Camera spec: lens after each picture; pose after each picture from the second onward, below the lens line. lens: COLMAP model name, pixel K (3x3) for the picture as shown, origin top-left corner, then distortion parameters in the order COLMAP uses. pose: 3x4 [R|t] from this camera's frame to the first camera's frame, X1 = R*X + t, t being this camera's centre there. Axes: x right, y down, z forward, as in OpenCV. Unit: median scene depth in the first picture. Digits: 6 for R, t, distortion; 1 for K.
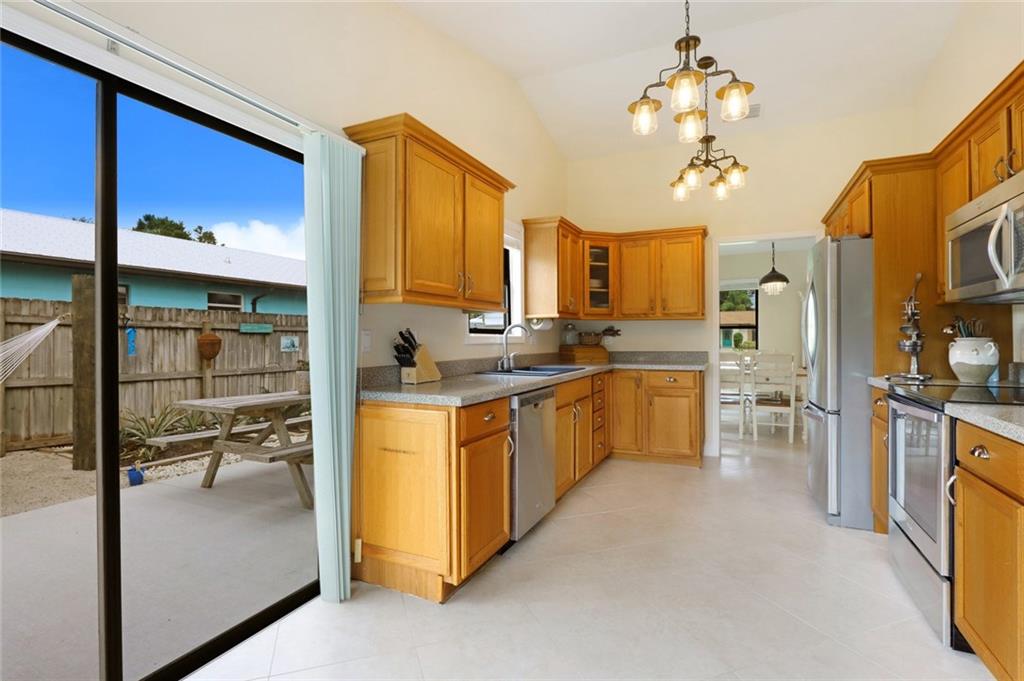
lens RADIAL K [[500.2, 0, 512.0], [0, 500.2, 340.5], [0, 0, 1]] dist [-0.000692, 0.000207]
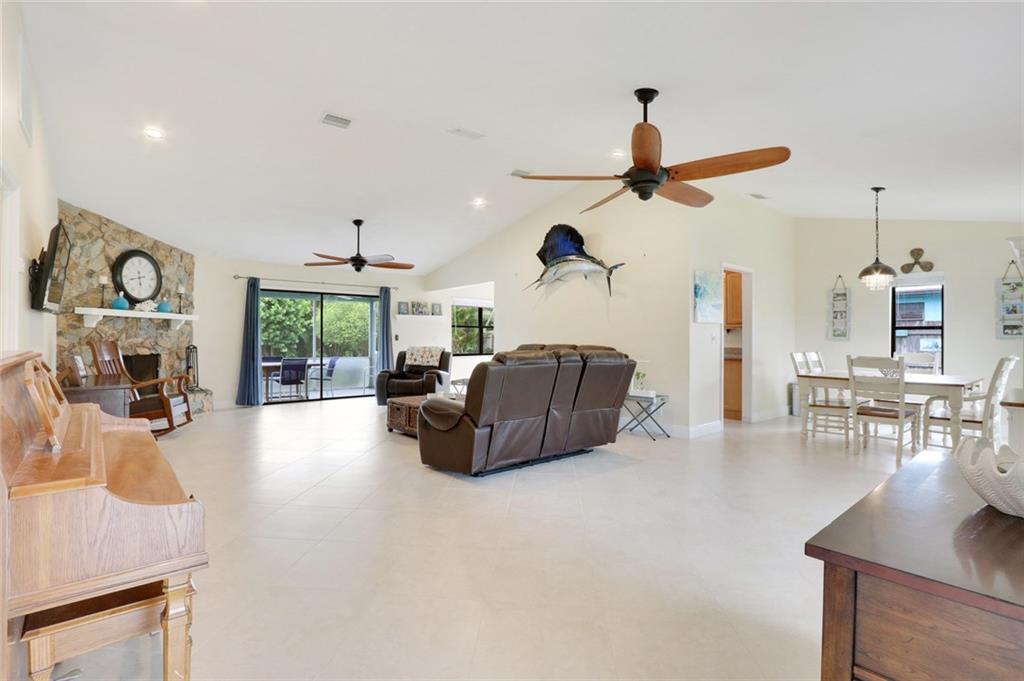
lens RADIAL K [[485.9, 0, 496.6], [0, 485.9, 337.5], [0, 0, 1]] dist [-0.016580, 0.000690]
pose [[-0.441166, -0.002747, -0.897421, 2.367911], [-0.008624, 0.999962, 0.001179, -0.005884], [0.897384, 0.008260, -0.441173, 1.185912]]
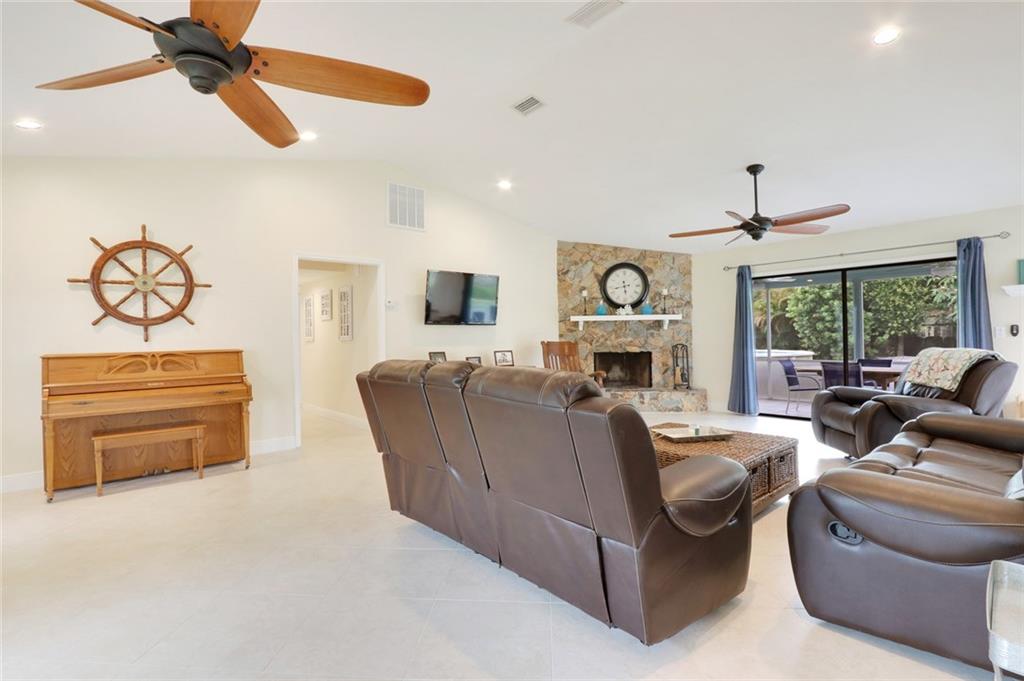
lens RADIAL K [[485.9, 0, 496.6], [0, 485.9, 337.5], [0, 0, 1]] dist [-0.016580, 0.000690]
pose [[-0.902279, 0.014920, 0.430893, 1.064467], [0.018106, 0.999831, 0.003294, -0.008605], [-0.430771, 0.010774, -0.902397, 1.340273]]
